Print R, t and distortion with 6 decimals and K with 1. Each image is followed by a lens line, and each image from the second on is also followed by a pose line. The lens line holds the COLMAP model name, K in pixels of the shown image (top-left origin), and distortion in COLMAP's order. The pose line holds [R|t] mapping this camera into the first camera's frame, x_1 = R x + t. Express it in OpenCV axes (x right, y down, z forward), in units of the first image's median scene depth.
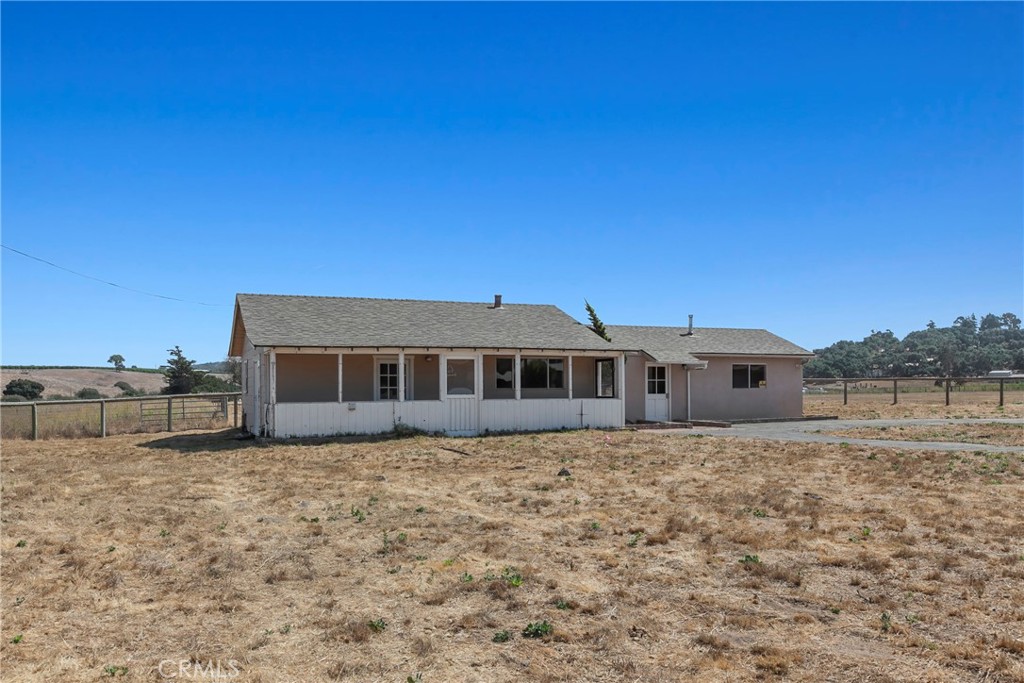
lens RADIAL K [[797.6, 0, 512.1], [0, 797.6, 342.1], [0, 0, 1]] dist [0.001405, 0.000048]
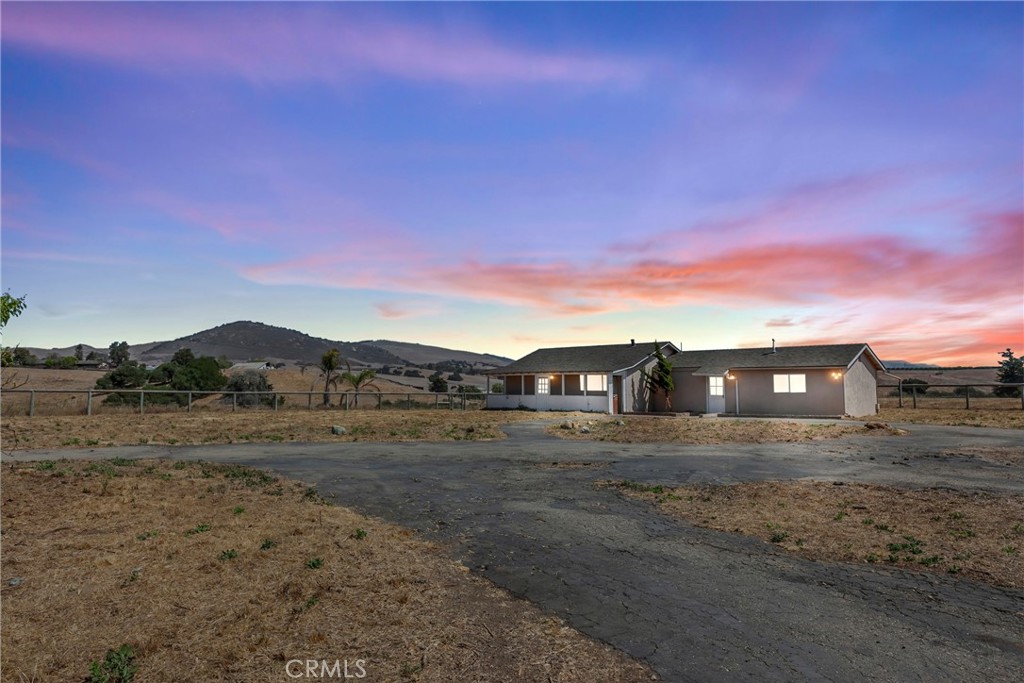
lens RADIAL K [[679.7, 0, 511.9], [0, 679.7, 341.7], [0, 0, 1]] dist [-0.000141, -0.000071]
pose [[0.352688, -0.054855, -0.934132, 1.240173], [0.049602, 0.997973, -0.039876, -0.004673], [0.934425, -0.032271, 0.354694, 0.176720]]
